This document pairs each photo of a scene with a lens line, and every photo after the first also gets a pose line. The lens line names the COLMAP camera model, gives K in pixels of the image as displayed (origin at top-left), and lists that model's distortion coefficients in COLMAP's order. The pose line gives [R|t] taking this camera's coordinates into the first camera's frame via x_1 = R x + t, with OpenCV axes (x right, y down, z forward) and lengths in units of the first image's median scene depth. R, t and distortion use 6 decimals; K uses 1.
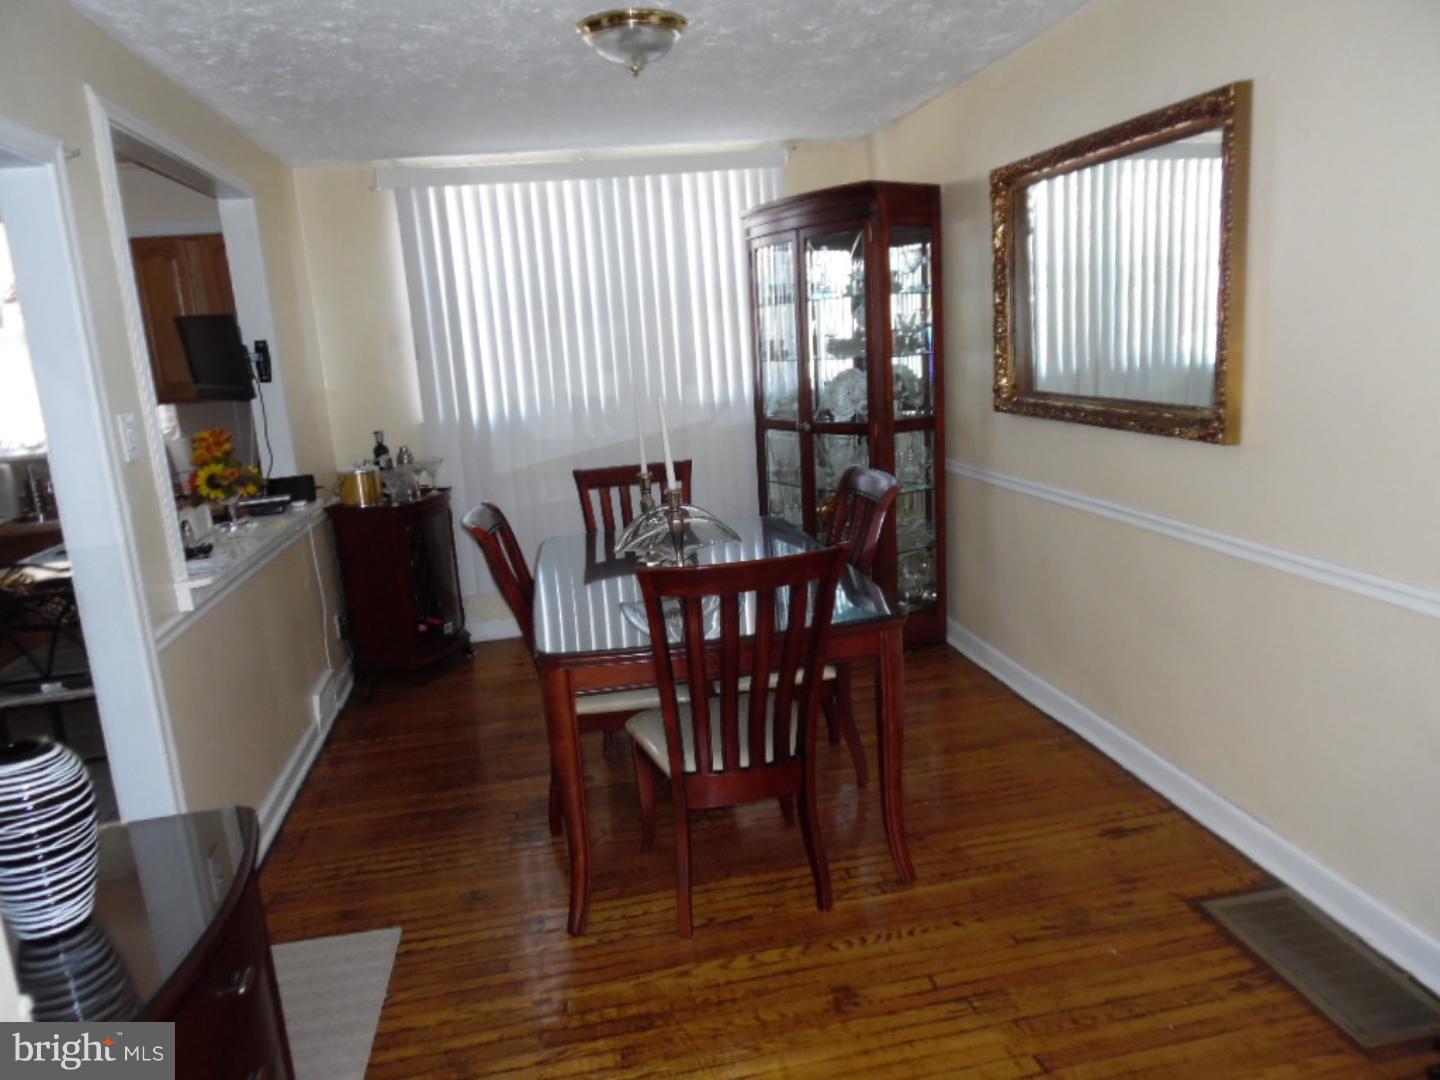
lens RADIAL K [[1133.6, 0, 734.7], [0, 1133.6, 542.4], [0, 0, 1]] dist [0.060843, 0.000864]
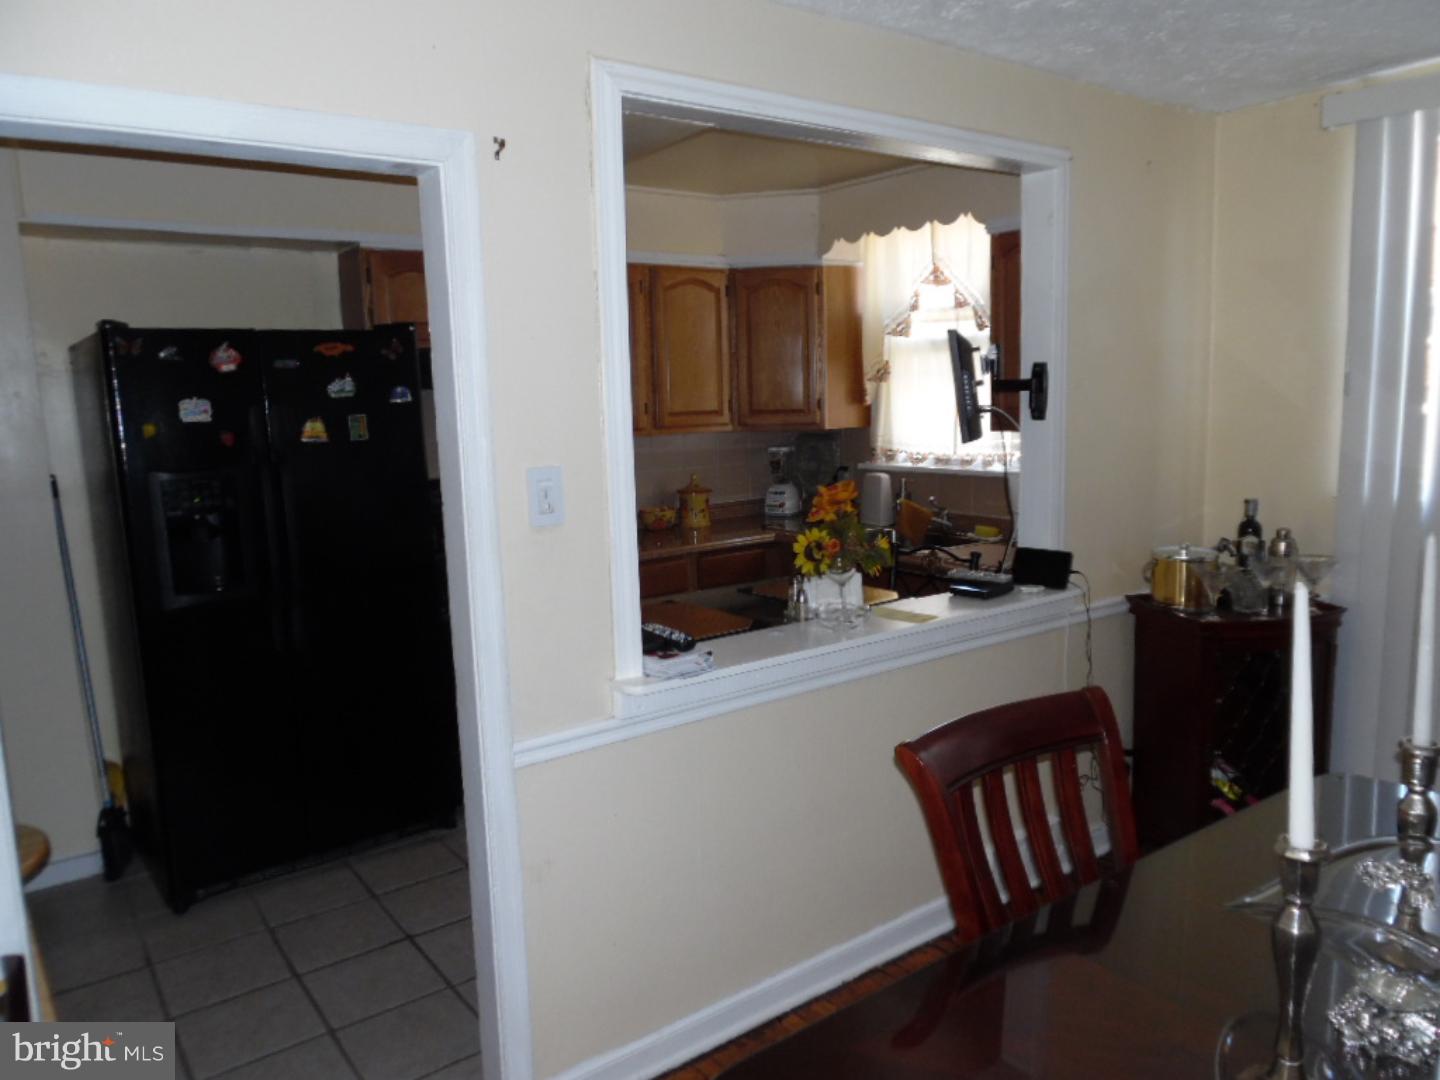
lens RADIAL K [[1106.1, 0, 720.0], [0, 1106.1, 540.0], [0, 0, 1]] dist [0.035363, -0.012930]
pose [[0.452290, 0.193577, -0.870610, 0.115004], [-0.173669, 0.976591, 0.126919, -0.102928], [0.874799, 0.093794, 0.475320, 0.425387]]
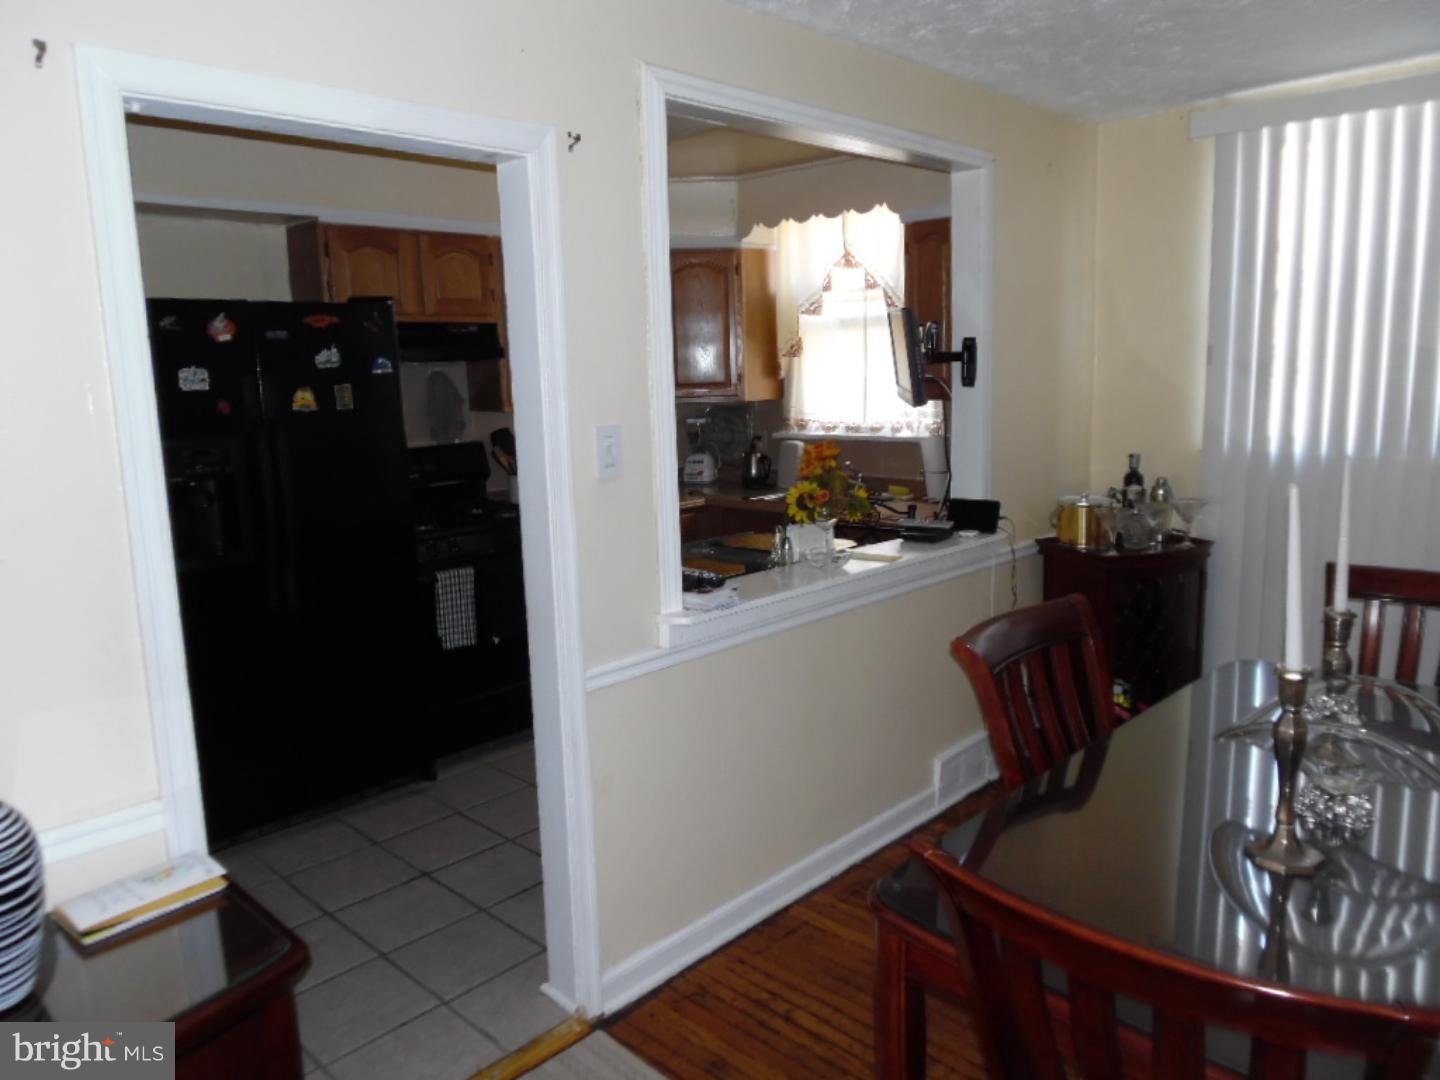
lens RADIAL K [[1133.6, 0, 734.7], [0, 1133.6, 542.4], [0, 0, 1]] dist [0.060843, 0.000864]
pose [[0.611977, 0.189961, -0.767723, 0.132989], [-0.168058, 0.979791, 0.108470, -0.077094], [0.772813, 0.062641, 0.631535, 0.296186]]
